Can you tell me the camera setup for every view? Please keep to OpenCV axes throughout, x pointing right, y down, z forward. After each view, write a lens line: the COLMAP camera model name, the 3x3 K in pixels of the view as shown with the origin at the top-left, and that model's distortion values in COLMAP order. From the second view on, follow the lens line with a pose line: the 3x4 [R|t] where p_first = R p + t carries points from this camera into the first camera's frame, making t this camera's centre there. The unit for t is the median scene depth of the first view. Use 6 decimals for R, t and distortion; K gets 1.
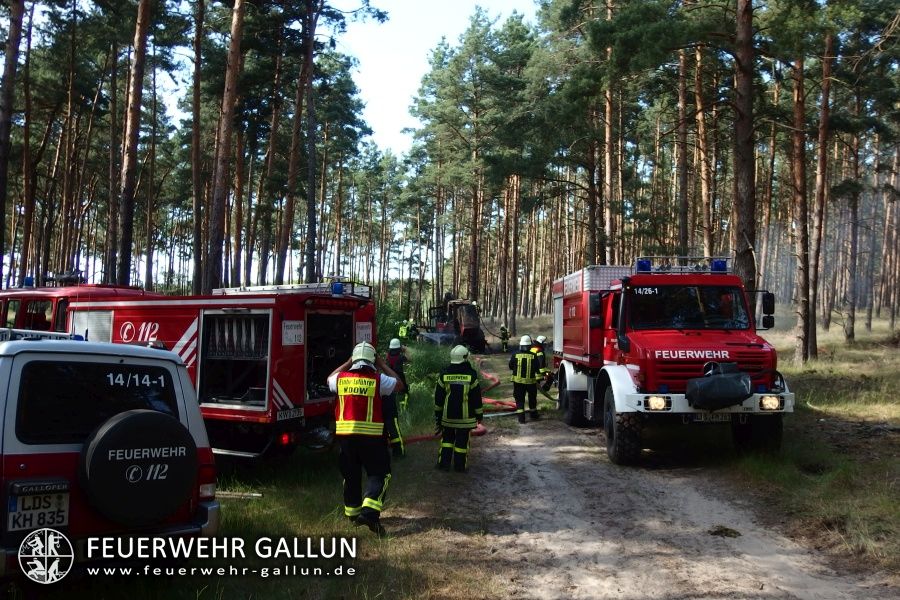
lens RADIAL K [[673.4, 0, 449.3], [0, 673.4, 311.9], [0, 0, 1]] dist [-0.039977, 0.009843]
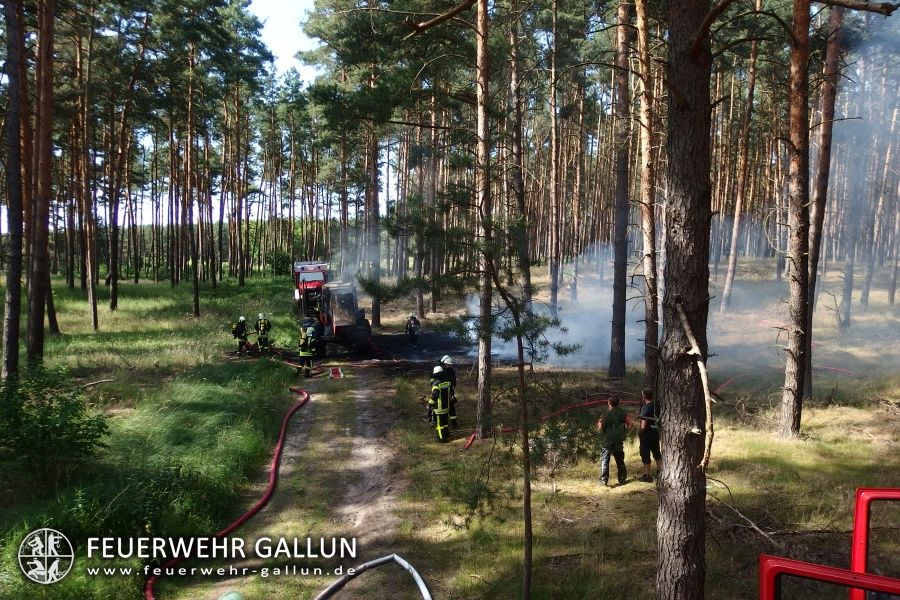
lens RADIAL K [[673.4, 0, 449.3], [0, 673.4, 311.9], [0, 0, 1]] dist [-0.039977, 0.009843]
pose [[0.999337, -0.015978, 0.032719, 0.069144], [0.012679, 0.995040, 0.098668, -0.035239], [-0.034133, -0.098188, 0.994582, 0.145580]]
